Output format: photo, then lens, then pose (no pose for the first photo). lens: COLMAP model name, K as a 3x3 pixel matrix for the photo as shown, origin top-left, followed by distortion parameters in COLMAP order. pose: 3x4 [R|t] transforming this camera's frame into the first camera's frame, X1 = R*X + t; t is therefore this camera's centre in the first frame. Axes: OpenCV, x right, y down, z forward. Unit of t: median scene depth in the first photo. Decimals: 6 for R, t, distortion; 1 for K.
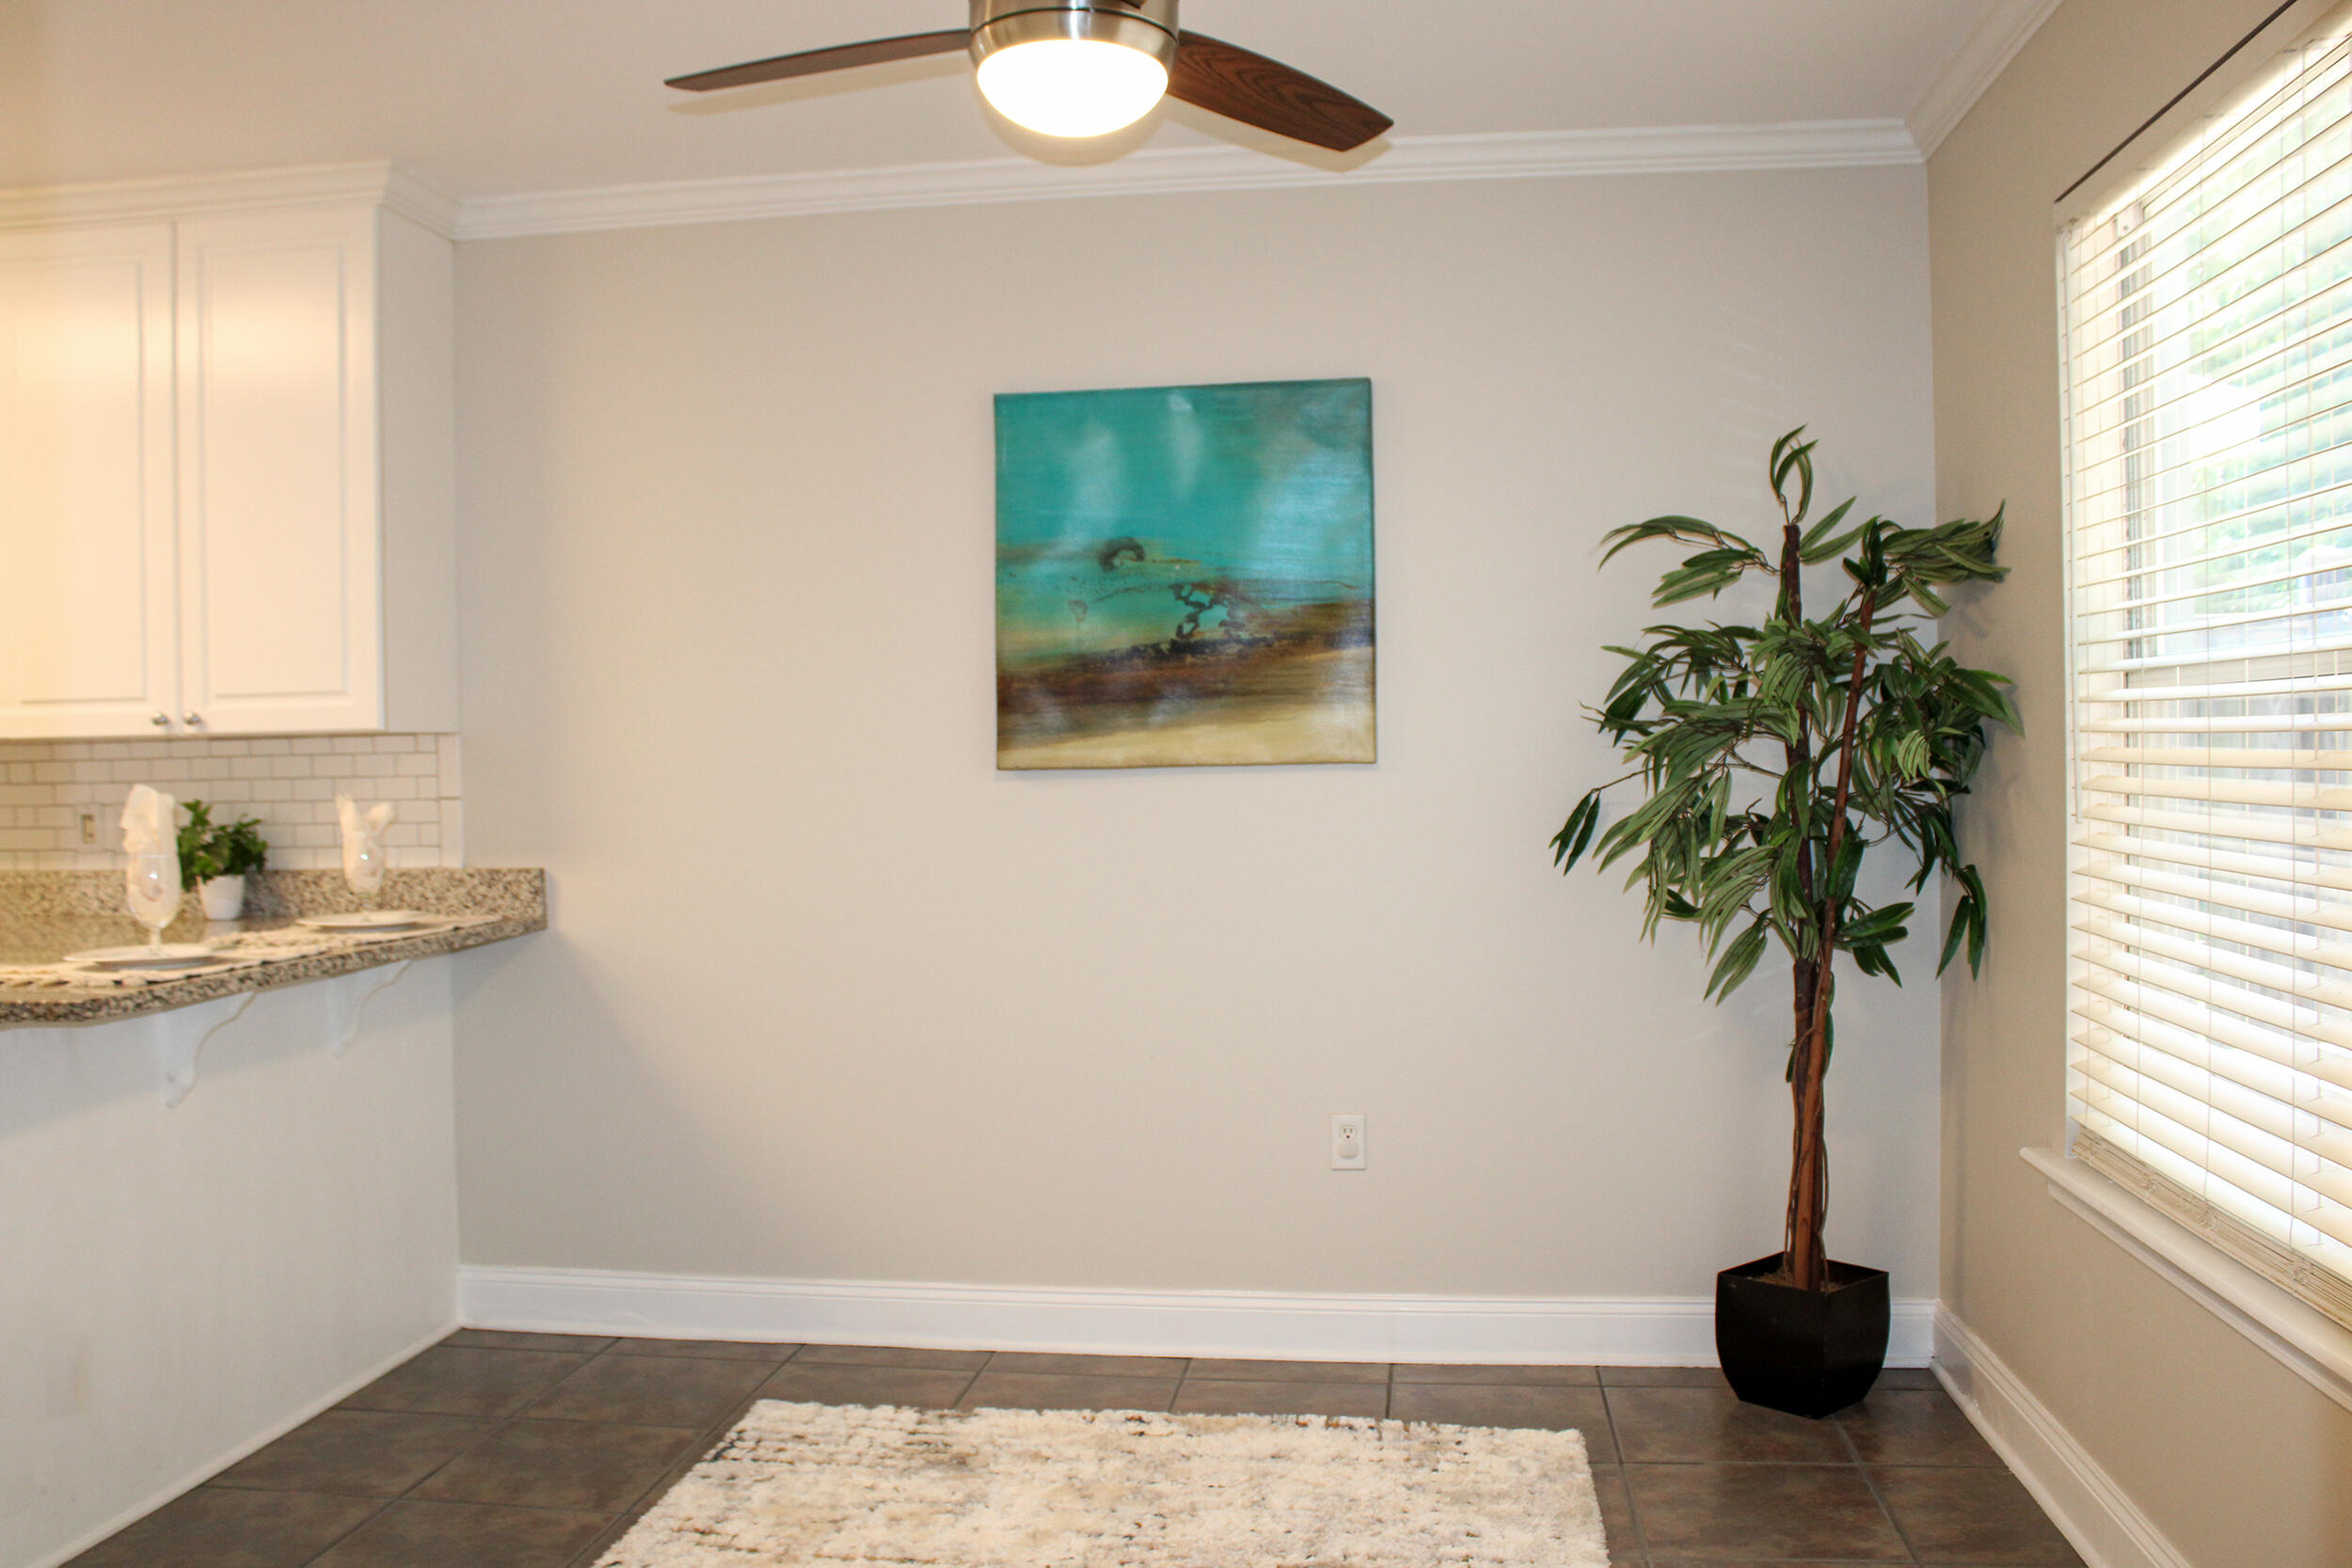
lens RADIAL K [[1953.5, 0, 1166.9], [0, 1953.5, 787.9], [0, 0, 1]] dist [-0.174809, 0.145958]
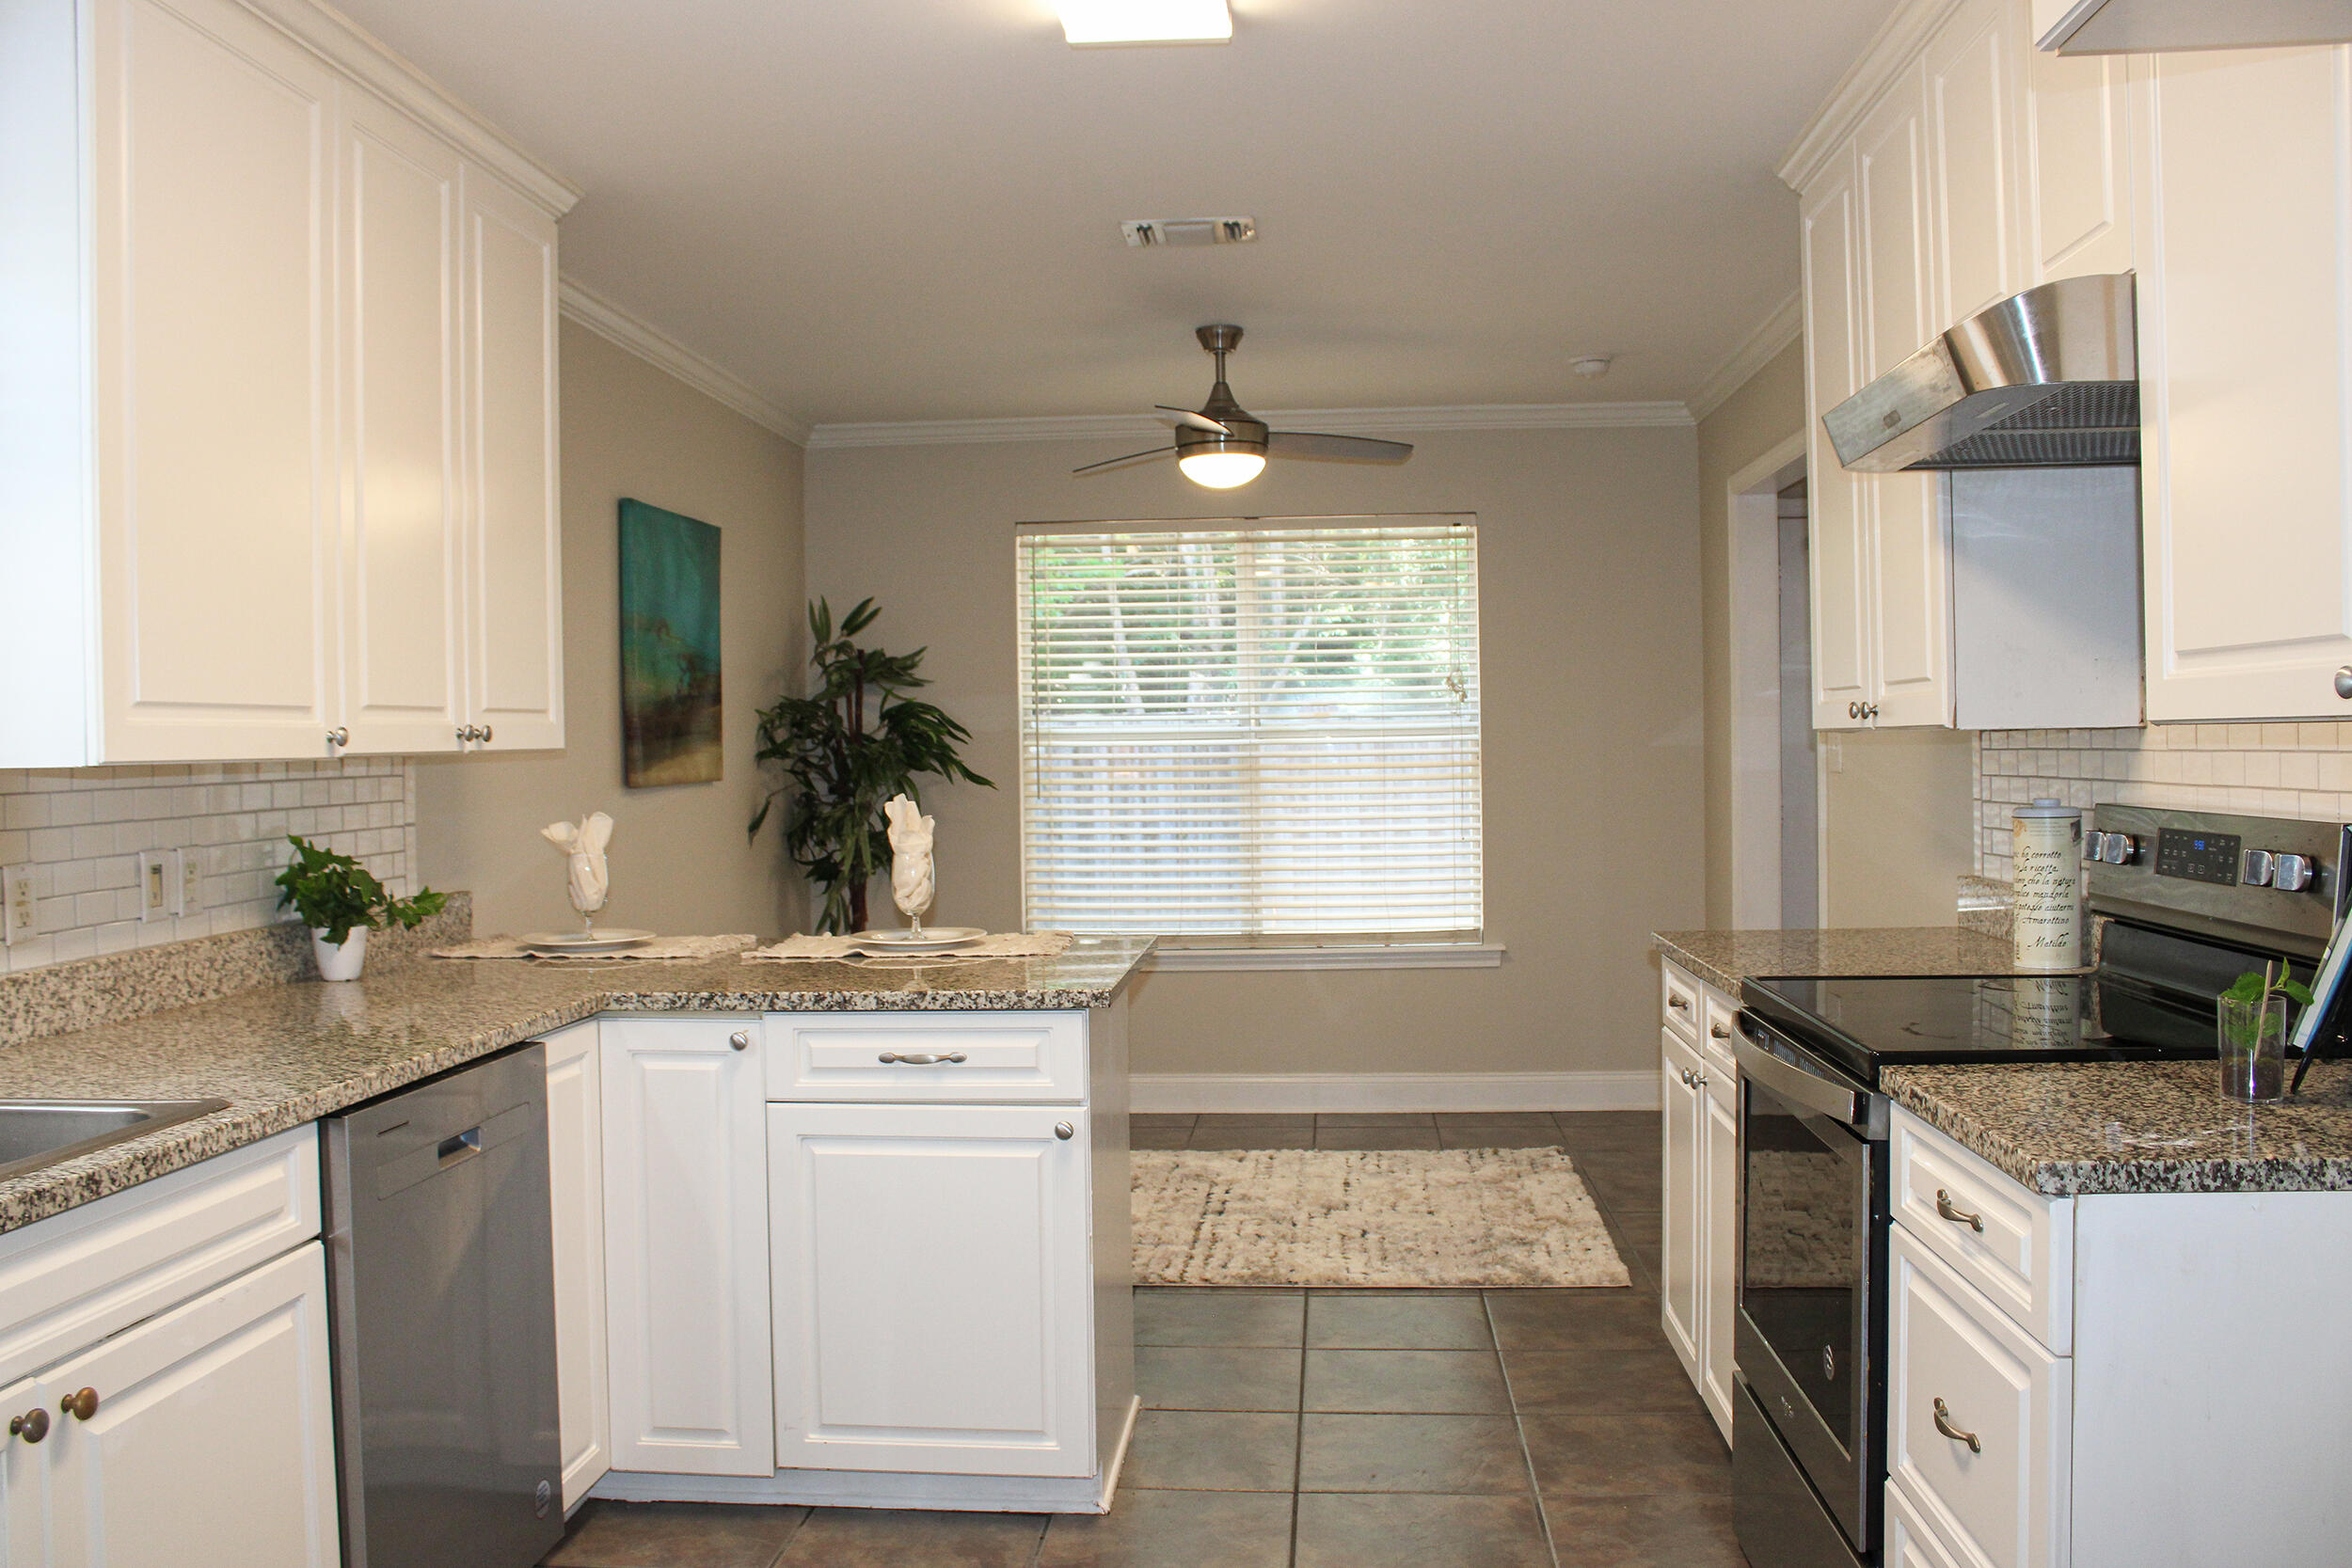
lens RADIAL K [[1953.5, 0, 1166.9], [0, 1953.5, 787.9], [0, 0, 1]] dist [-0.174809, 0.145958]
pose [[-0.054170, -0.008555, 0.998495, -1.305297], [0.030732, 0.999475, 0.010230, -0.010472], [-0.998059, 0.031240, -0.053879, 0.664381]]
